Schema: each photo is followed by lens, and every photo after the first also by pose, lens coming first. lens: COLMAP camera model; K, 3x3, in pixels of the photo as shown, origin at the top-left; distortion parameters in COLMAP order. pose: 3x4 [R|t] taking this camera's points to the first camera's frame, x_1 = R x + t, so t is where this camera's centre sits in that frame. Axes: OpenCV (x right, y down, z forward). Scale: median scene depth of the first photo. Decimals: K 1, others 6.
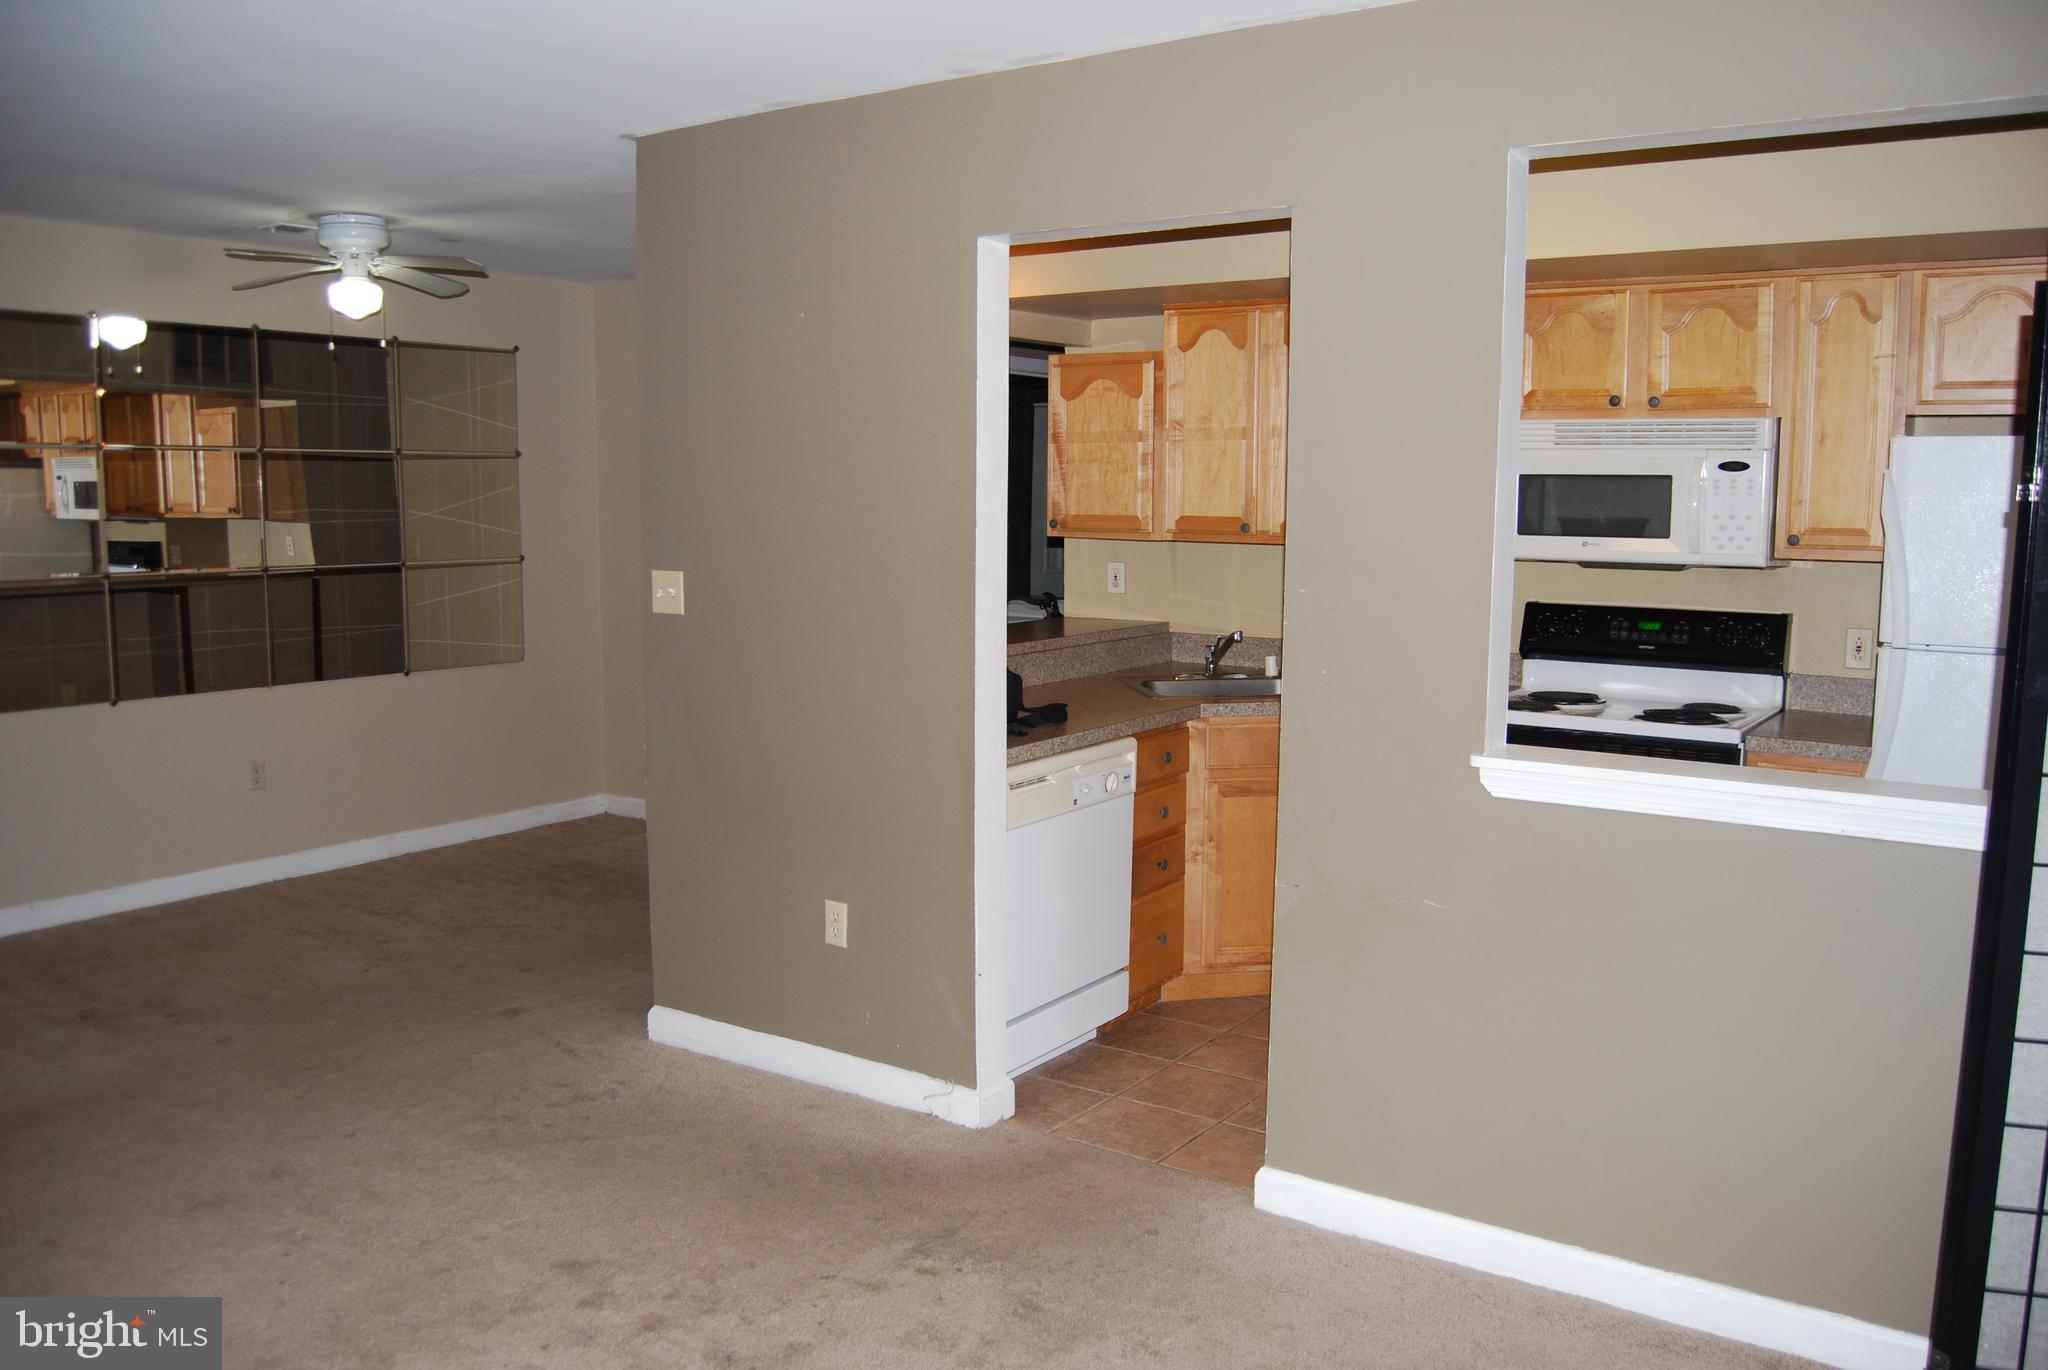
lens RADIAL K [[1611.3, 0, 1029.6], [0, 1611.3, 693.3], [0, 0, 1]] dist [-0.097199, 0.040204]
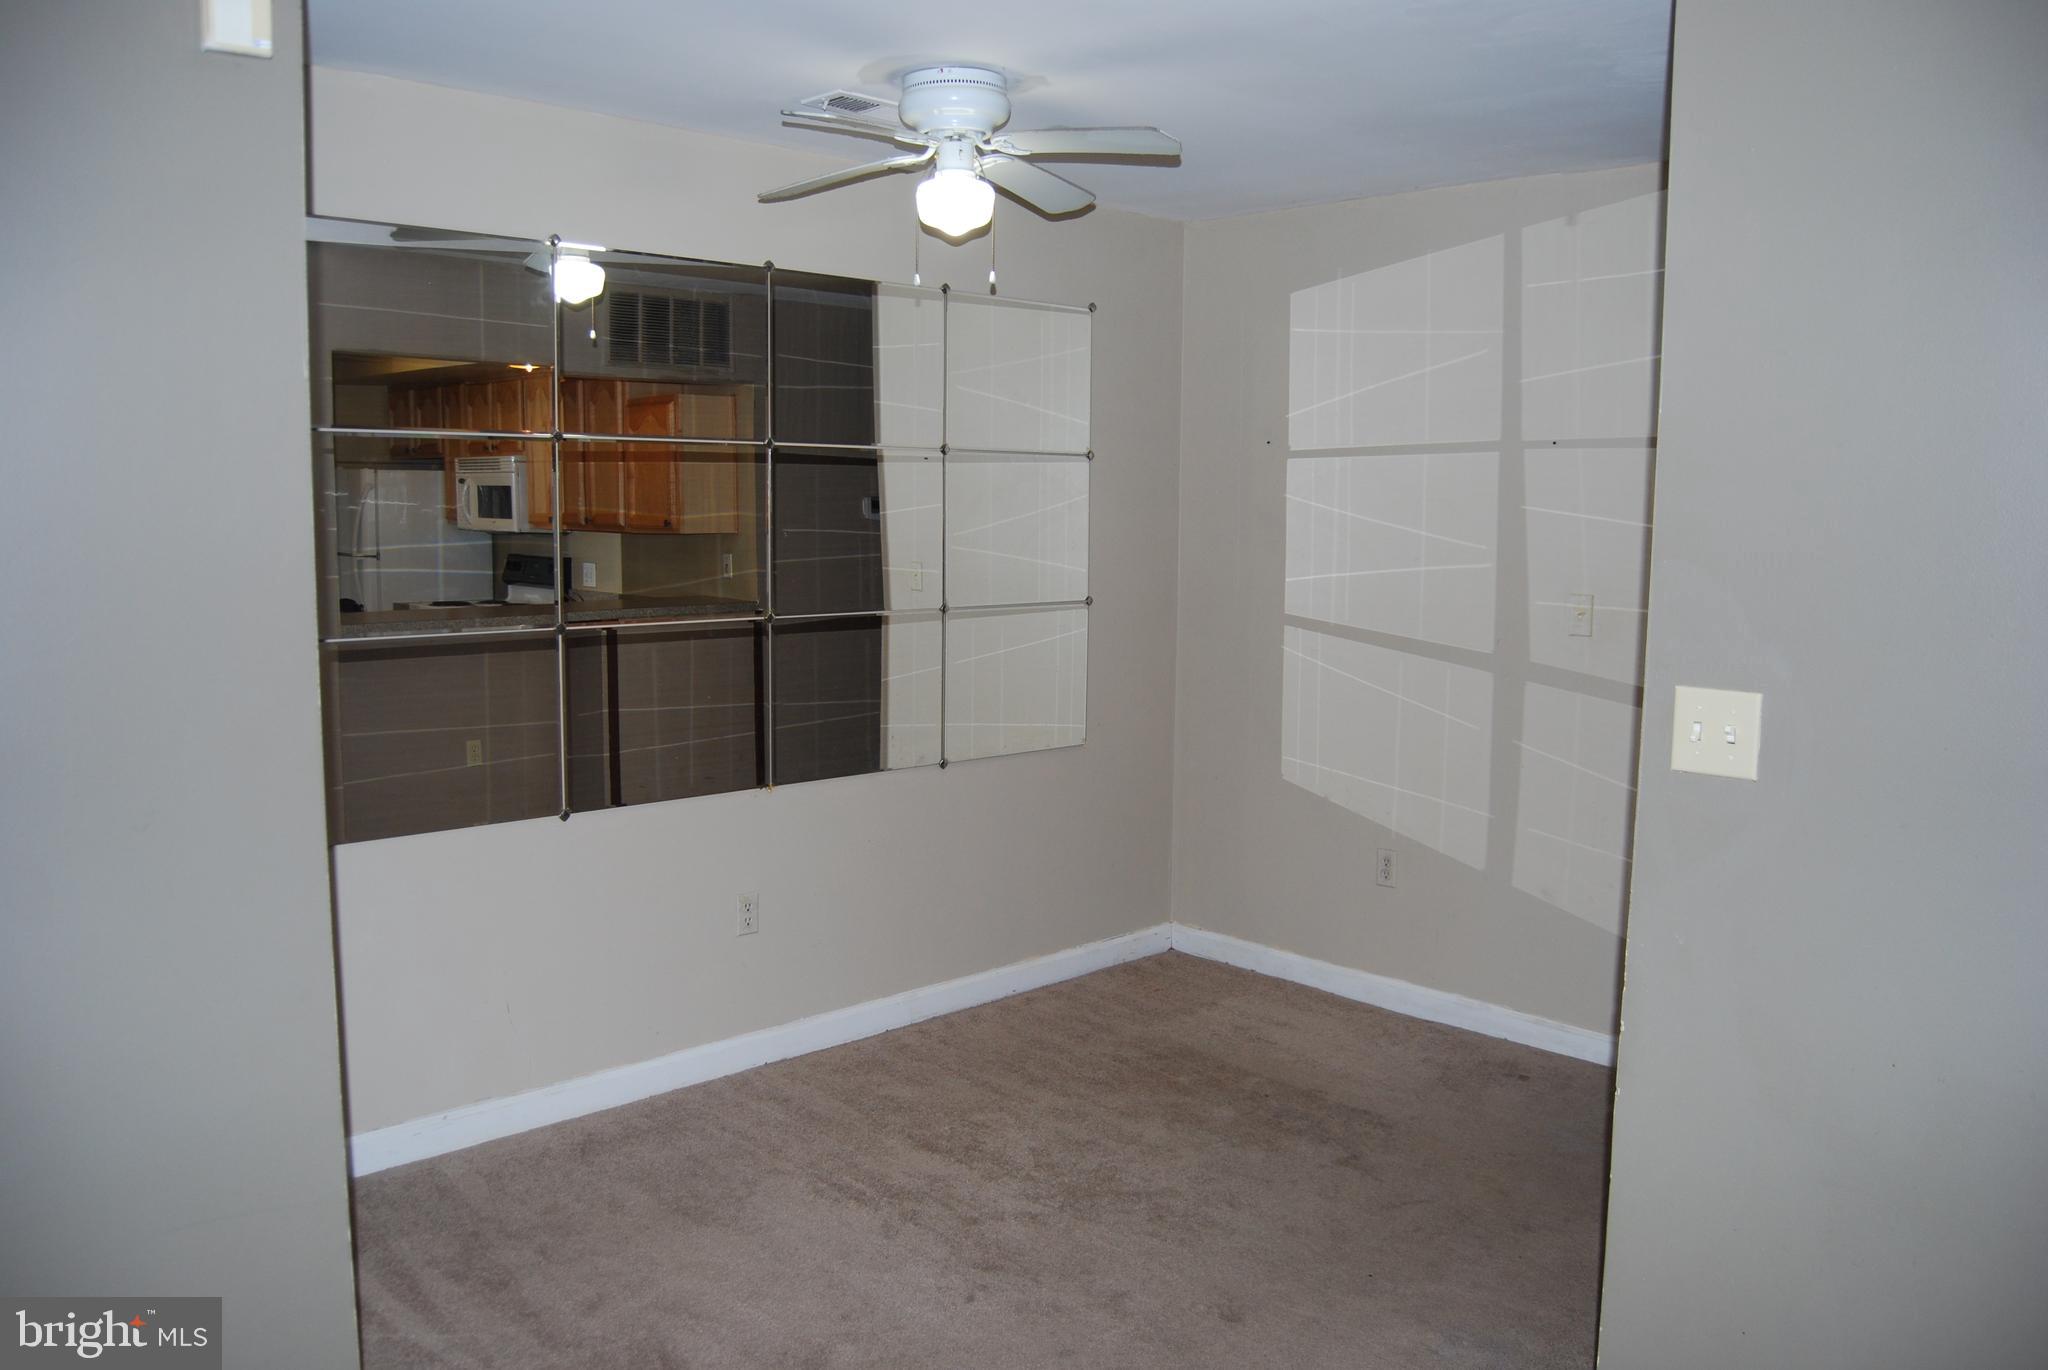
lens RADIAL K [[1611.3, 0, 1019.1], [0, 1611.3, 689.6], [0, 0, 1]] dist [-0.097199, 0.040204]
pose [[0.979675, 0.027585, -0.198685, -0.315540], [-0.028975, 0.999572, -0.004090, -0.063032], [0.198487, 0.009764, 0.980055, 0.443593]]
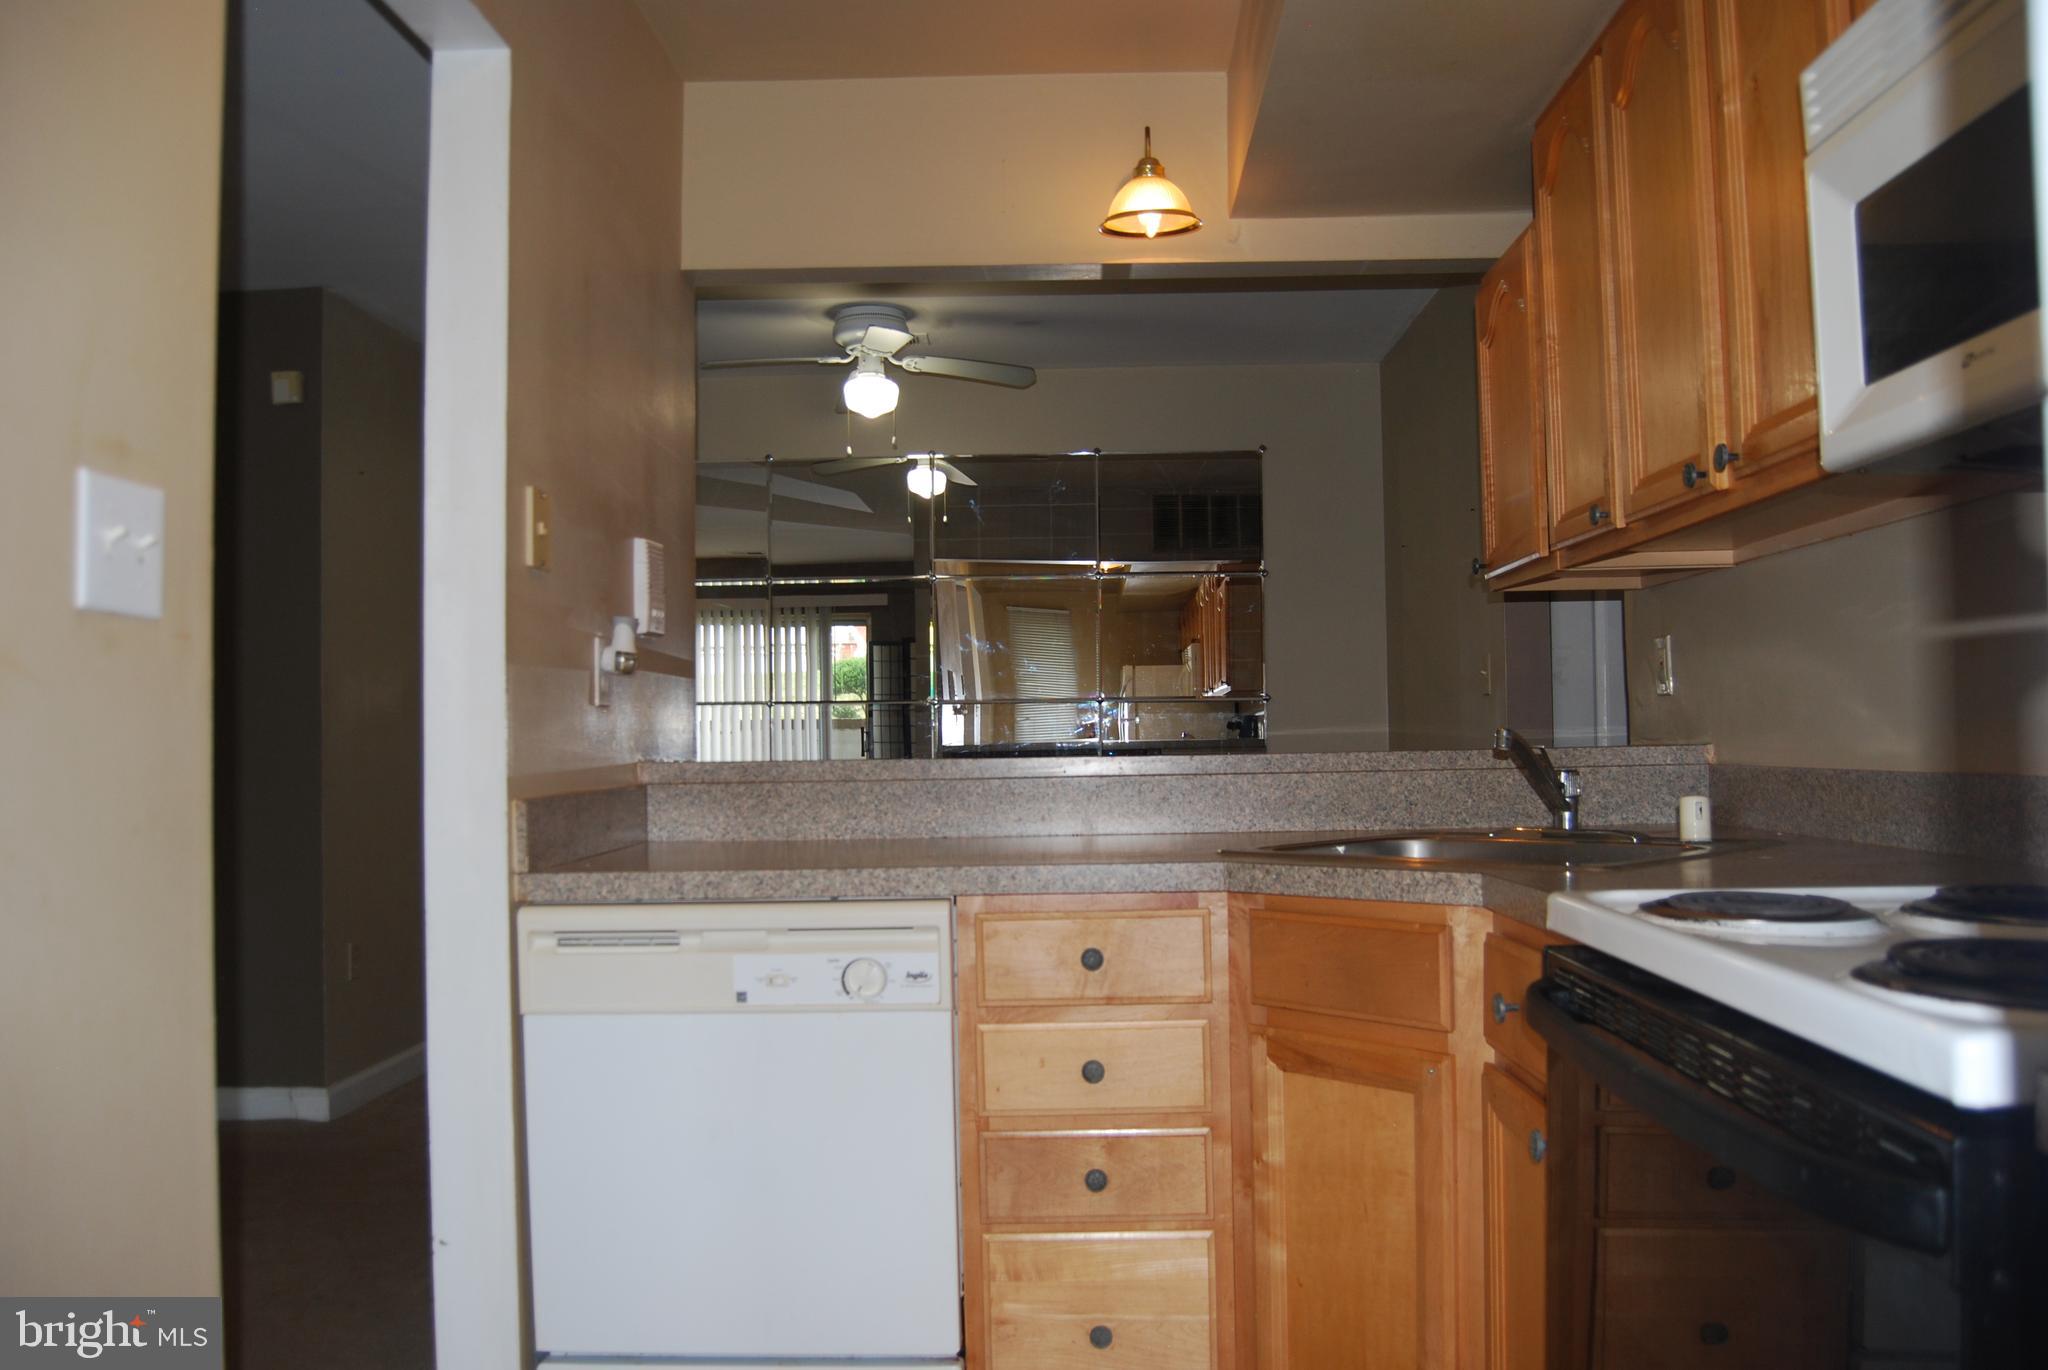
lens RADIAL K [[1611.3, 0, 1030.2], [0, 1611.3, 708.7], [0, 0, 1]] dist [-0.097199, 0.040204]
pose [[0.540123, -0.027597, -0.841134, 0.483545], [-0.089029, 0.991980, -0.089714, 0.009471], [0.836864, 0.123342, 0.533334, 0.700666]]
